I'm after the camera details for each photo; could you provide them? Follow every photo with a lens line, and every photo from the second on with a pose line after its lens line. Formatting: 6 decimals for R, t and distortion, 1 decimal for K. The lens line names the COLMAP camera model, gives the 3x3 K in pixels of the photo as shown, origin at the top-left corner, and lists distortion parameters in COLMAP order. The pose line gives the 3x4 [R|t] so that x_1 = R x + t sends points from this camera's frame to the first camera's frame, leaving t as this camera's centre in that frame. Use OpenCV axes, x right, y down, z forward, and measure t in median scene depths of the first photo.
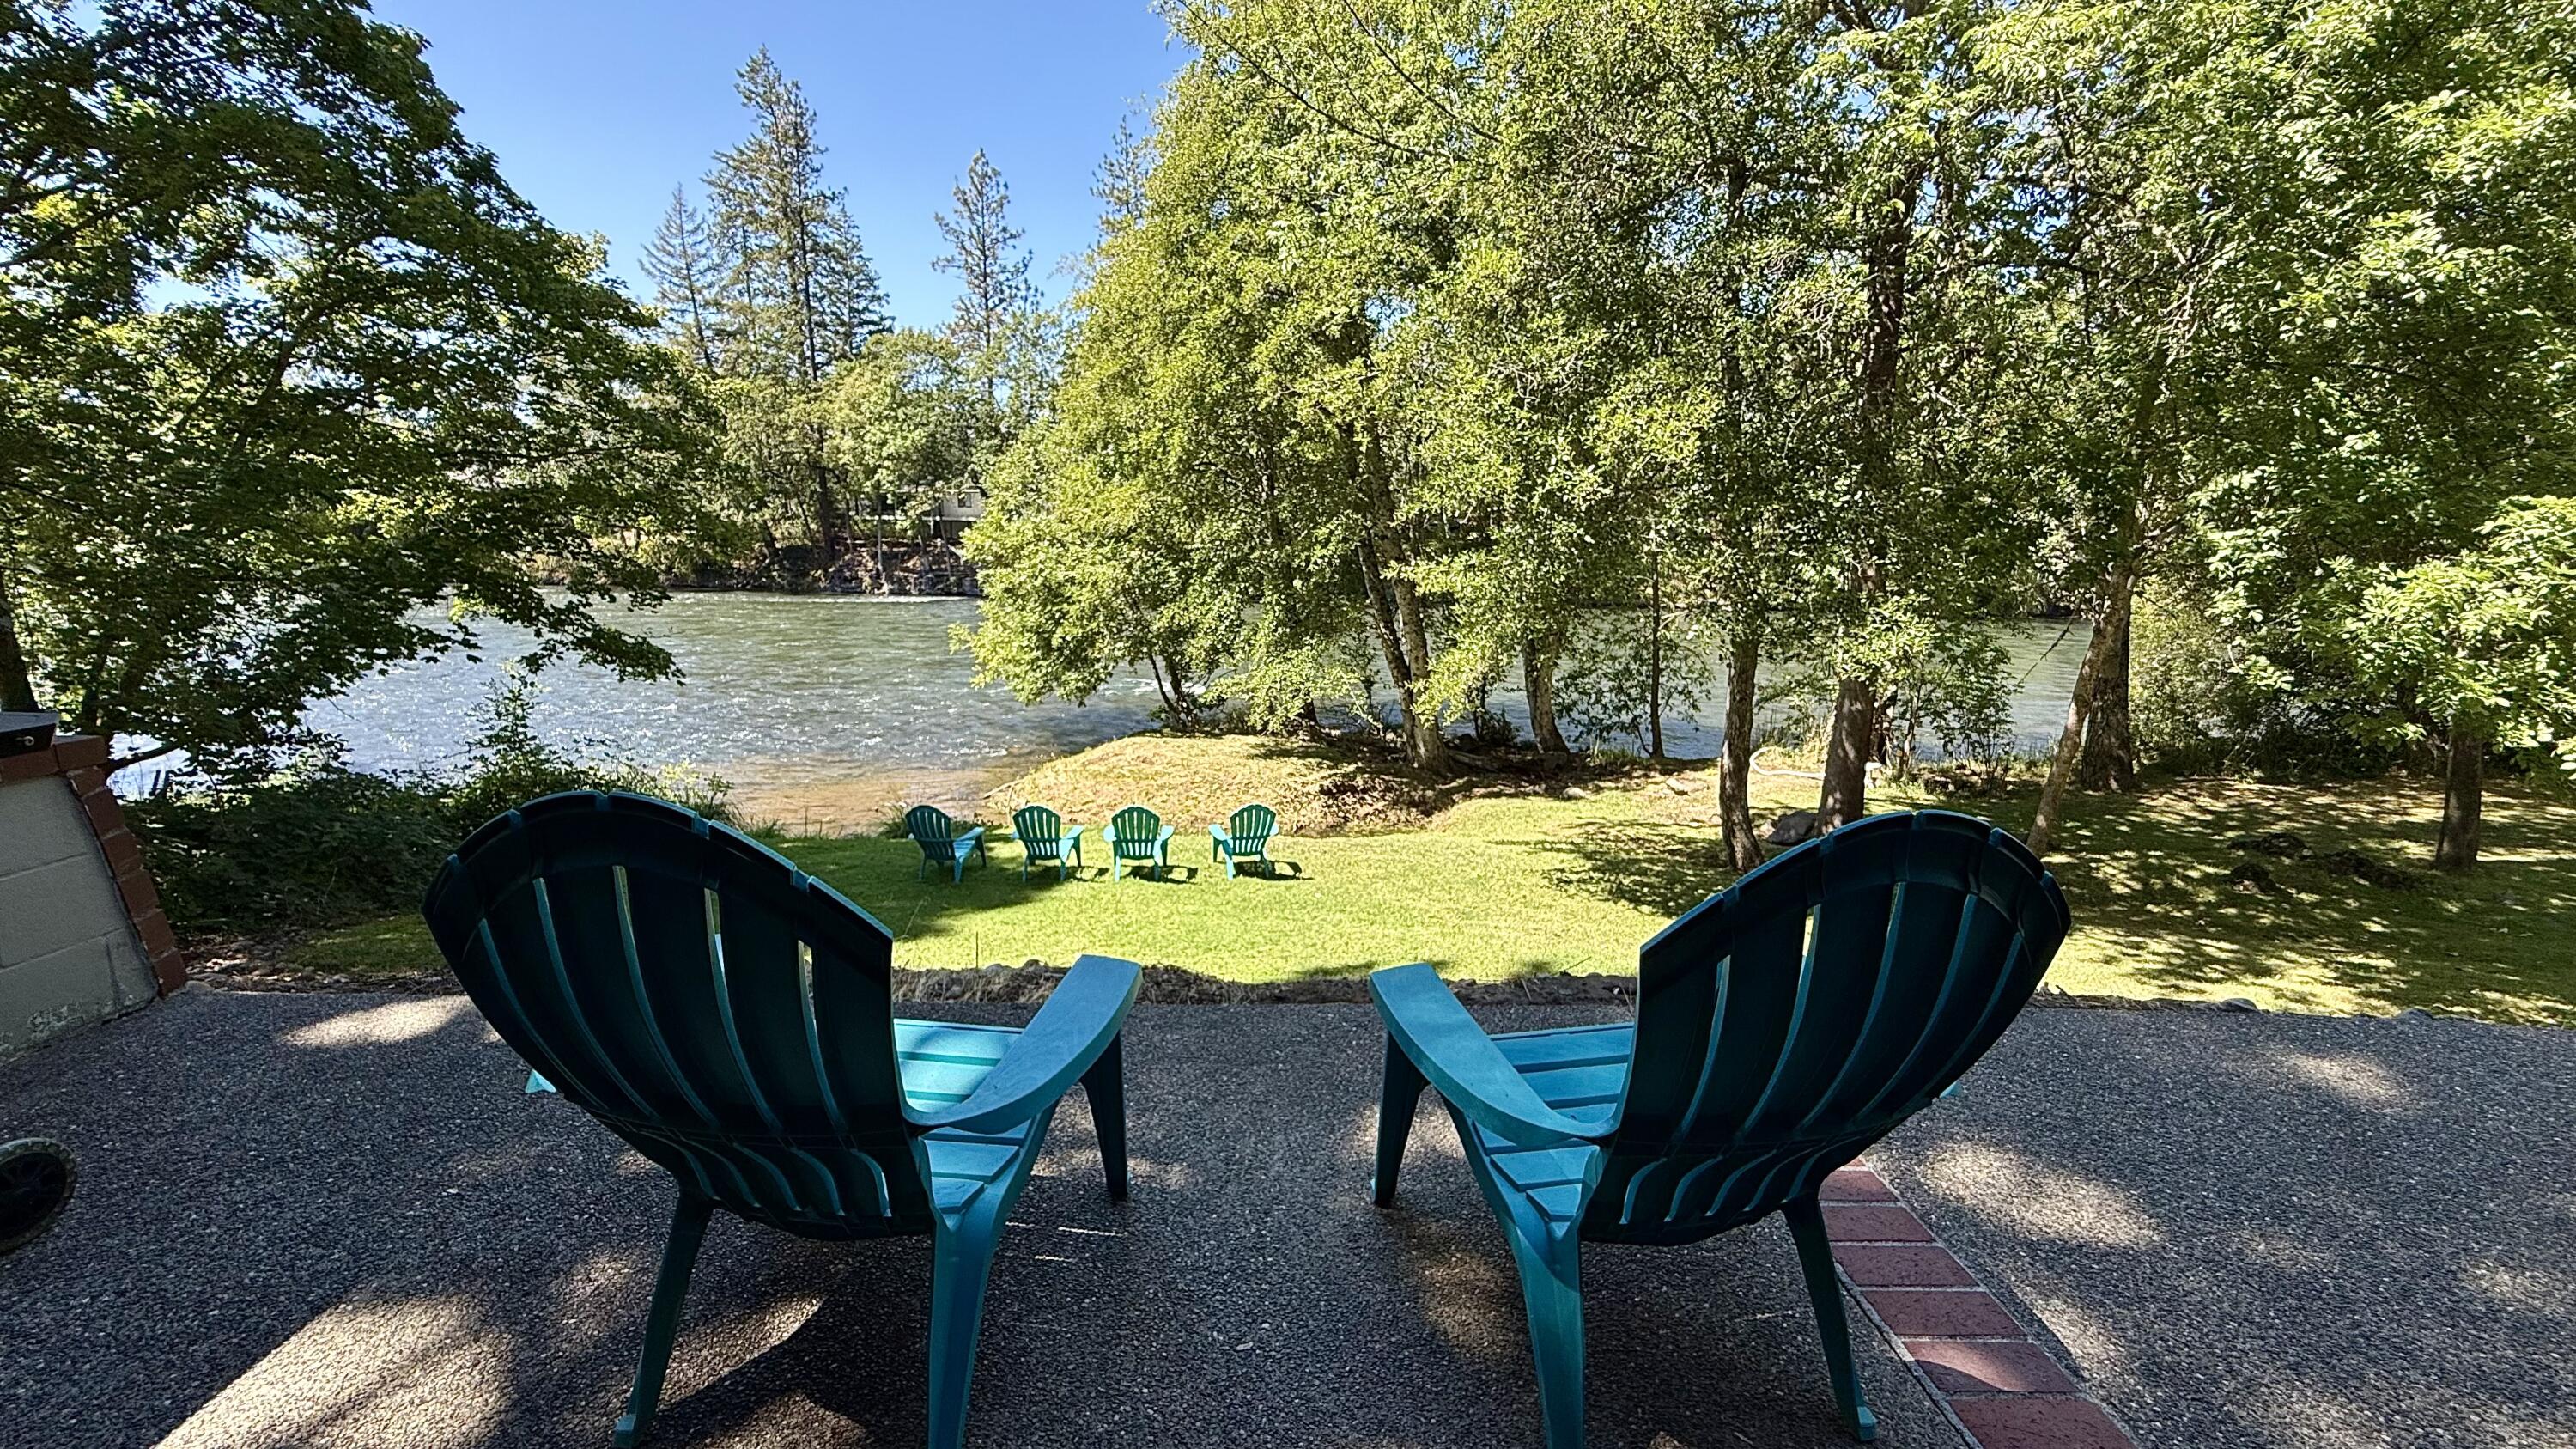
lens RADIAL K [[1040.5, 0, 1282.6], [0, 1040.5, 726.4], [0, 0, 1]] dist [-0.017088, 0.000449]
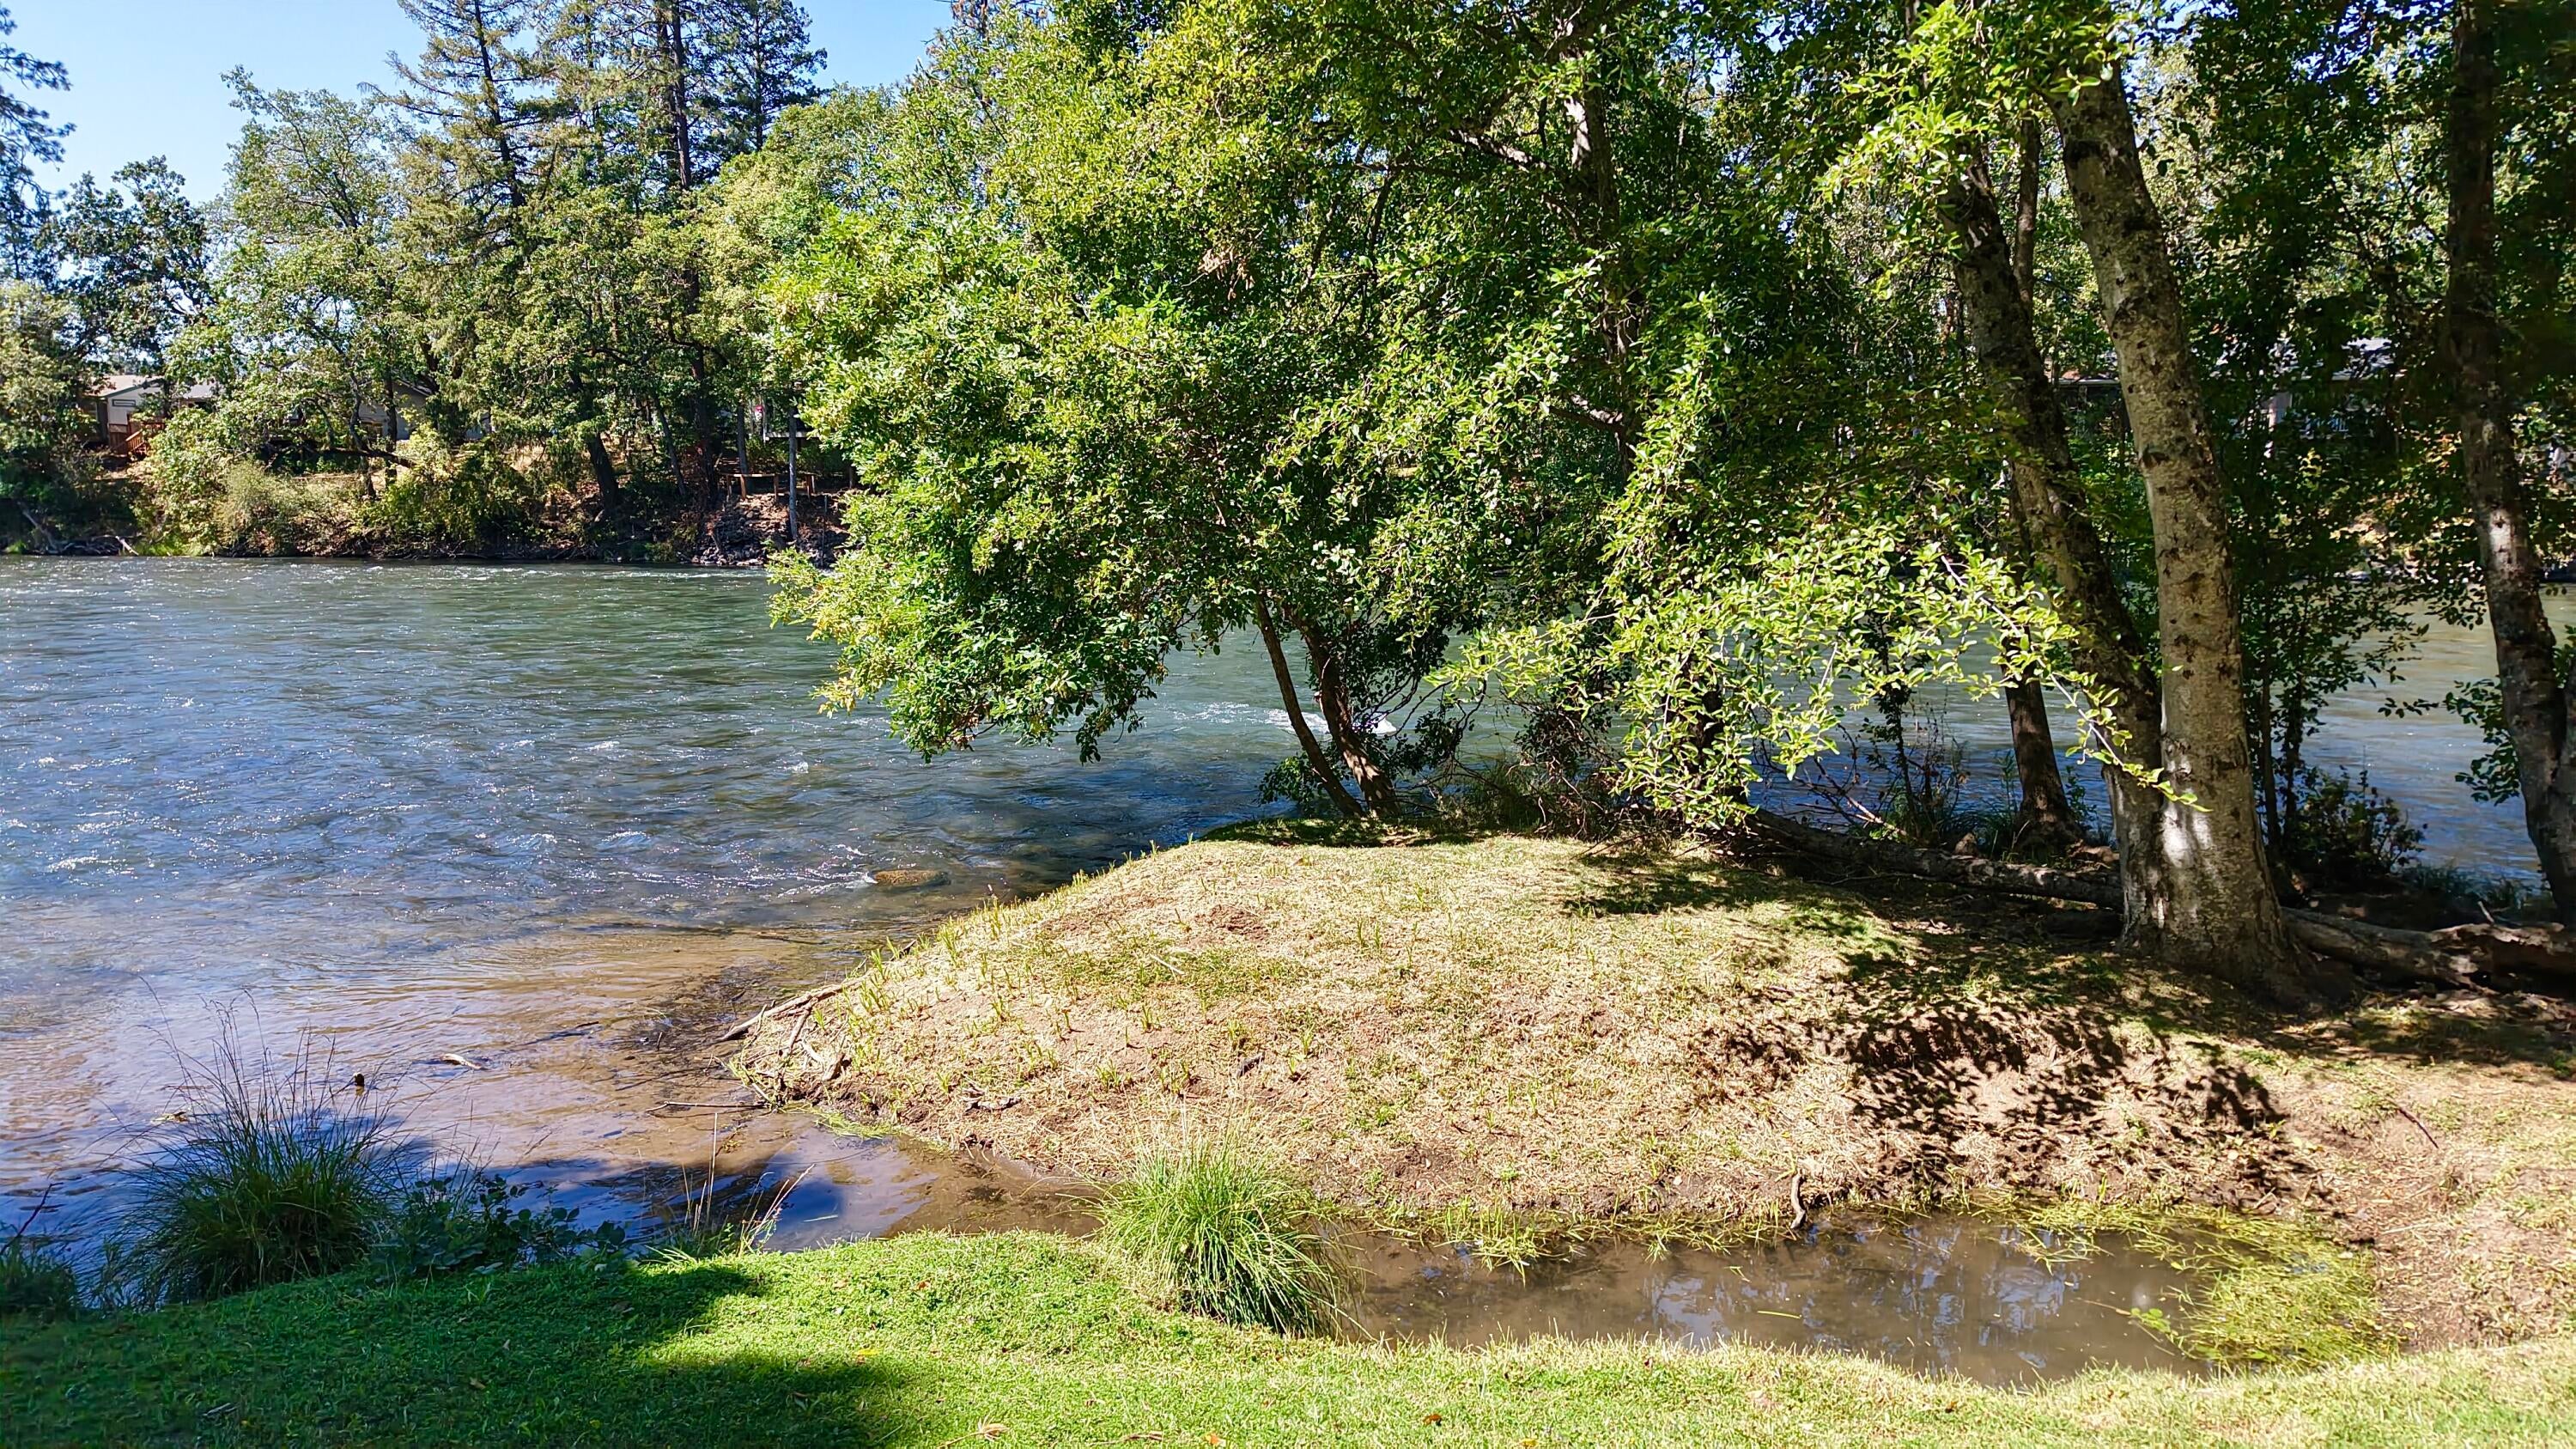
lens RADIAL K [[1040.5, 0, 1282.6], [0, 1040.5, 726.4], [0, 0, 1]] dist [-0.017088, 0.000449]
pose [[0.991971, -0.003305, -0.126425, -0.075564], [-0.007192, 0.996567, -0.082477, 0.001395], [0.126264, 0.082724, 0.988541, 0.648725]]
